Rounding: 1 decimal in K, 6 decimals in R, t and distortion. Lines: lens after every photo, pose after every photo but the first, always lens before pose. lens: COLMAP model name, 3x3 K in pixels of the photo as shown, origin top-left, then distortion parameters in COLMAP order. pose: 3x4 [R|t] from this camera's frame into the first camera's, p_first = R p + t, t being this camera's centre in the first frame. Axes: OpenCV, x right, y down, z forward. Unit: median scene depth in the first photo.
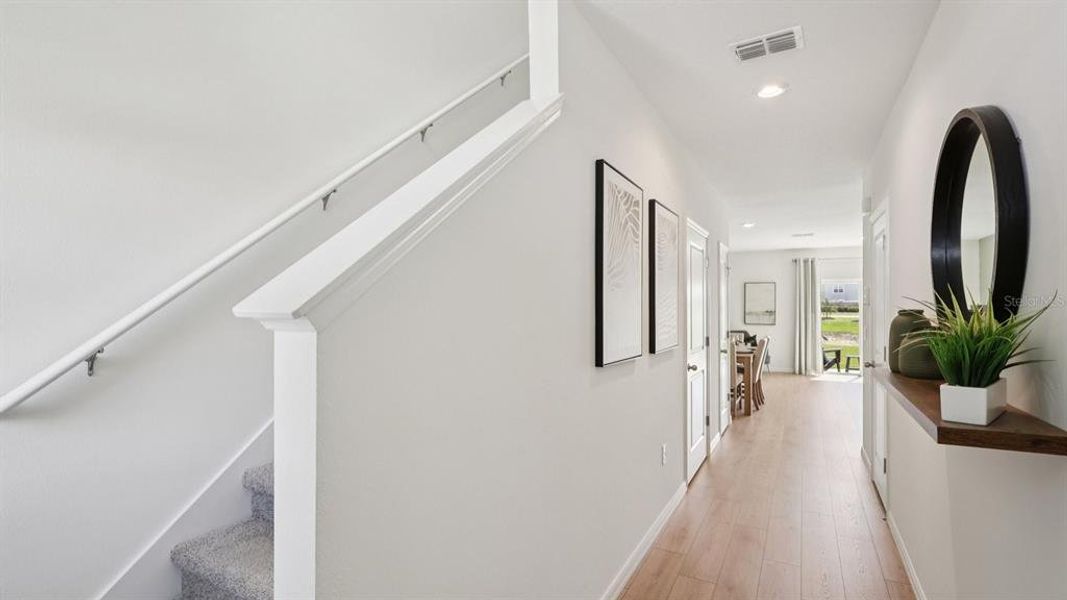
lens RADIAL K [[499.6, 0, 530.5], [0, 499.6, 302.2], [0, 0, 1]] dist [0.003920, 0.001517]
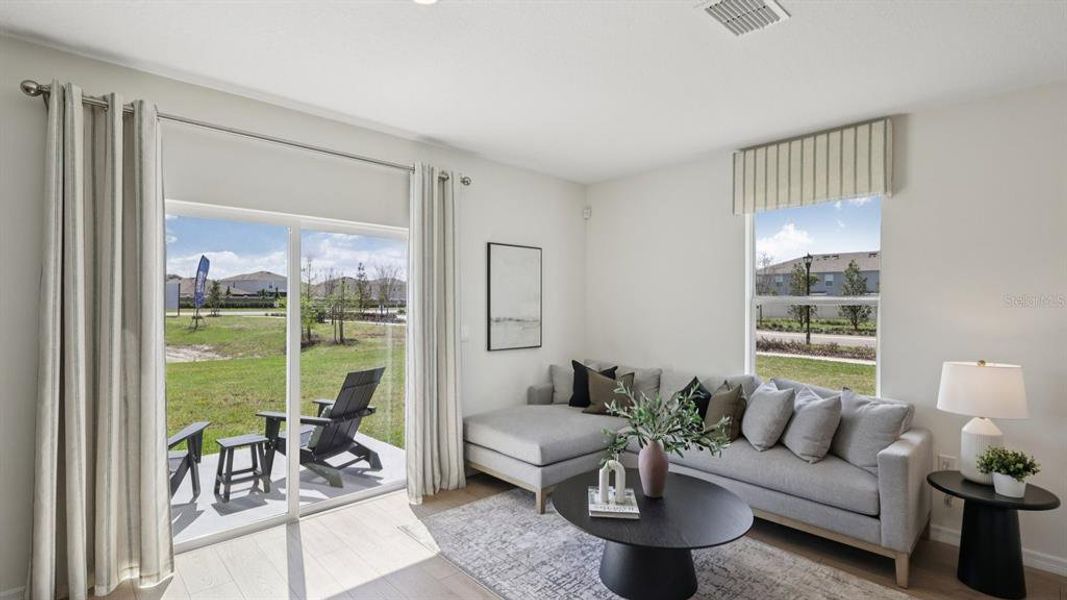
lens RADIAL K [[499.6, 0, 536.1], [0, 499.6, 301.5], [0, 0, 1]] dist [0.003920, 0.001517]
pose [[0.307960, 0.003966, 0.951391, 0.375640], [-0.011612, 0.999932, -0.000409, 0.005938], [-0.951329, -0.010921, 0.307985, 0.704117]]
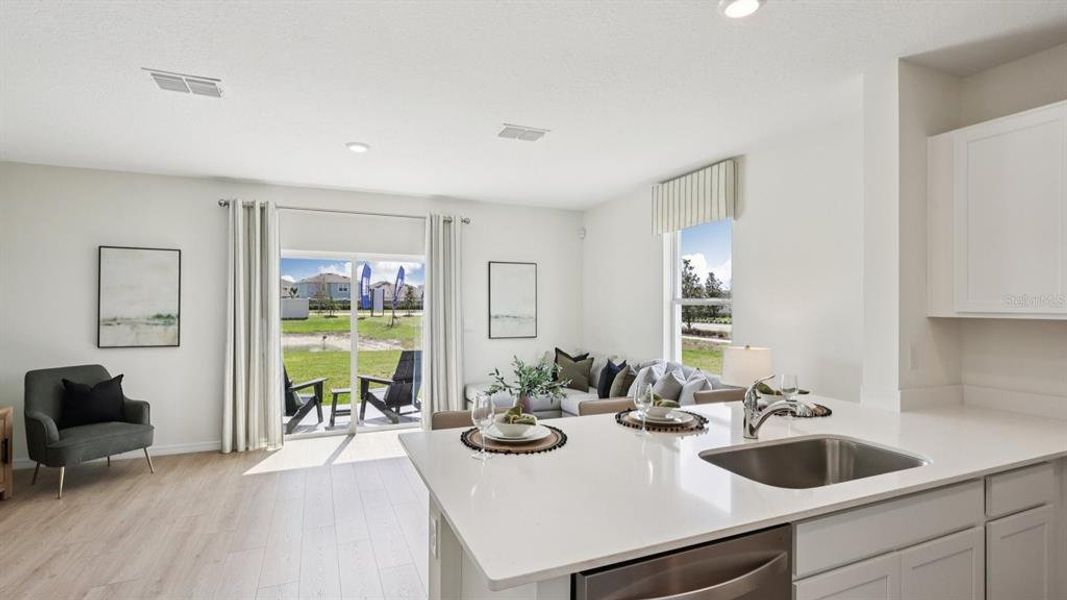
lens RADIAL K [[499.6, 0, 531.6], [0, 499.6, 303.2], [0, 0, 1]] dist [0.003920, 0.001517]
pose [[0.613703, 0.001616, 0.789535, 0.330503], [-0.006489, 0.999974, 0.002997, 0.004058], [-0.789510, -0.006962, 0.613698, 0.485918]]
